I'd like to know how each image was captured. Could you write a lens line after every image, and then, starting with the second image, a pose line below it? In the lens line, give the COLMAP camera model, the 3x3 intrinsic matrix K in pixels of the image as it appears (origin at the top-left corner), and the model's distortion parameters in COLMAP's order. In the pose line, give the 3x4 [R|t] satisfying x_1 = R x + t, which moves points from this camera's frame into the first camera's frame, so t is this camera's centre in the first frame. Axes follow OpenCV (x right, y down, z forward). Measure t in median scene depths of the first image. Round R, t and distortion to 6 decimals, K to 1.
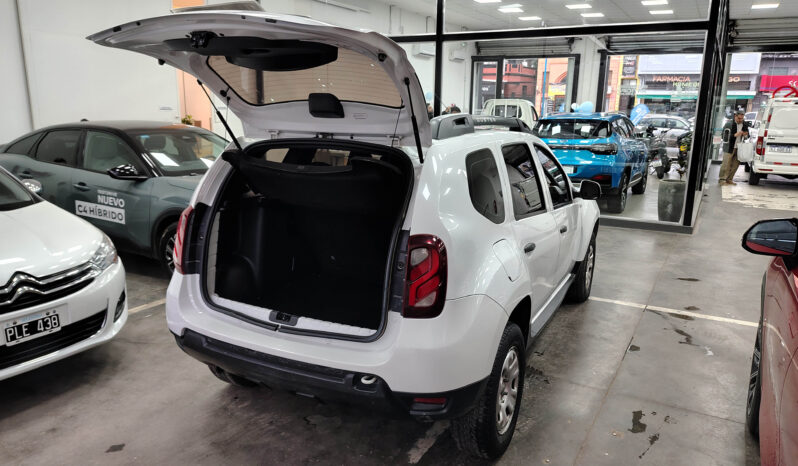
lens RADIAL K [[575.6, 0, 394.3], [0, 575.6, 228.8], [0, 0, 1]] dist [0.052633, -0.063044]
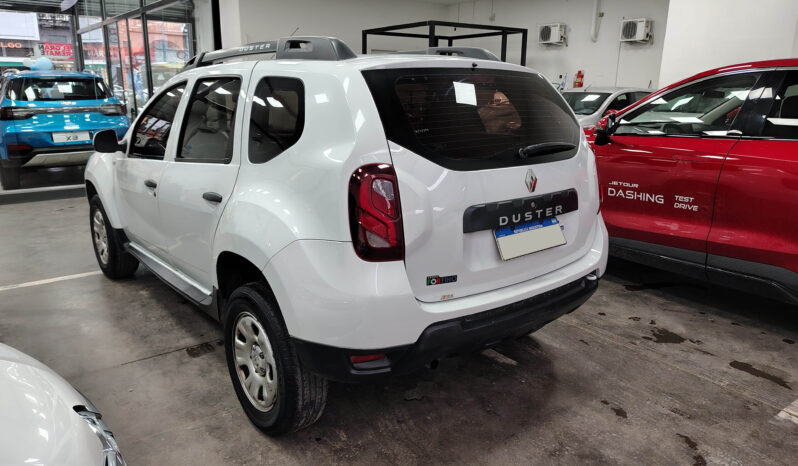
lens RADIAL K [[575.6, 0, 394.3], [0, 575.6, 228.8], [0, 0, 1]] dist [0.052633, -0.063044]
pose [[0.396316, -0.228155, 0.889314, -0.750566], [0.186505, 0.968441, 0.165340, -0.057385], [-0.898971, 0.100335, 0.426361, 0.536216]]
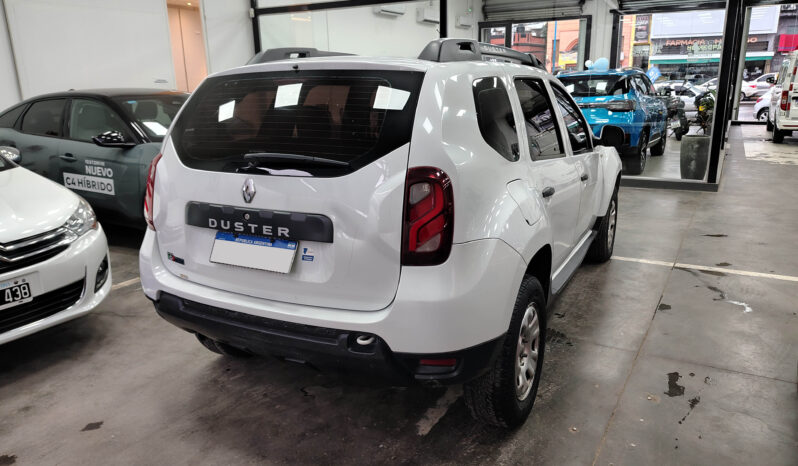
lens RADIAL K [[575.6, 0, 394.3], [0, 575.6, 228.8], [0, 0, 1]] dist [0.052633, -0.063044]
pose [[0.999320, -0.030420, -0.020837, 0.013255], [0.031122, 0.998928, 0.034255, 0.043165], [0.019773, -0.034881, 0.999196, 0.093864]]
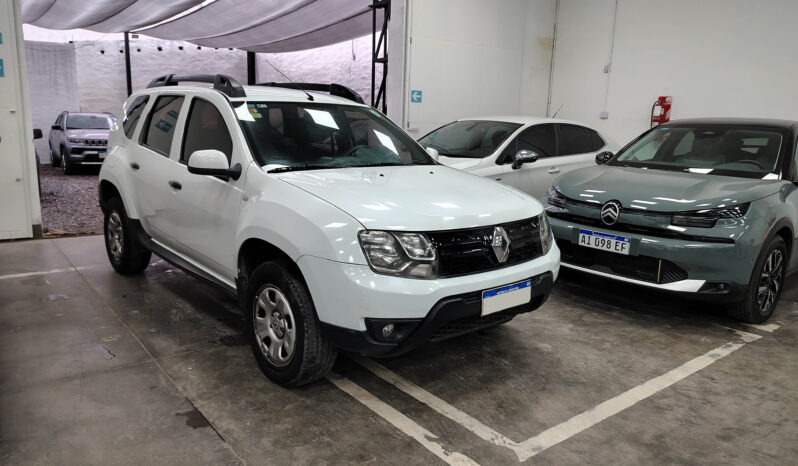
lens RADIAL K [[575.6, 0, 394.3], [0, 575.6, 228.8], [0, 0, 1]] dist [0.052633, -0.063044]
pose [[-0.371328, 0.150982, -0.916144, 0.973103], [-0.231378, 0.940517, 0.248780, -0.214199], [0.899211, 0.304354, -0.314307, 1.470620]]
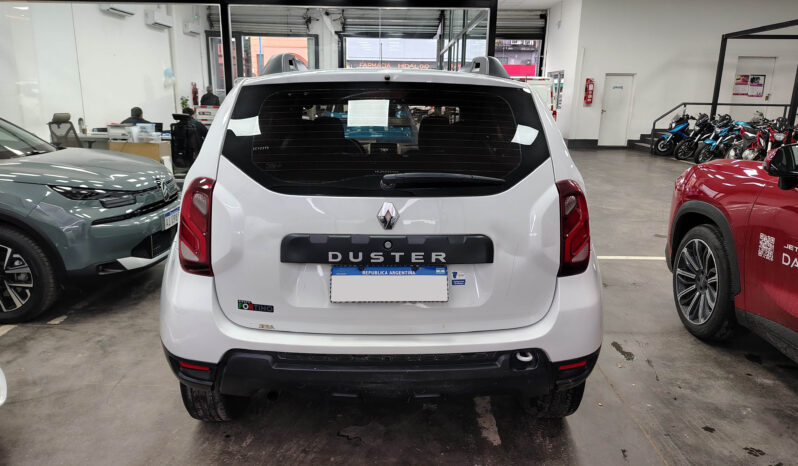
lens RADIAL K [[575.6, 0, 394.3], [0, 575.6, 228.8], [0, 0, 1]] dist [0.052633, -0.063044]
pose [[0.874360, -0.111758, 0.472234, -0.376933], [0.100974, 0.993720, 0.048215, 0.008197], [-0.474656, 0.005526, 0.880154, 0.212500]]
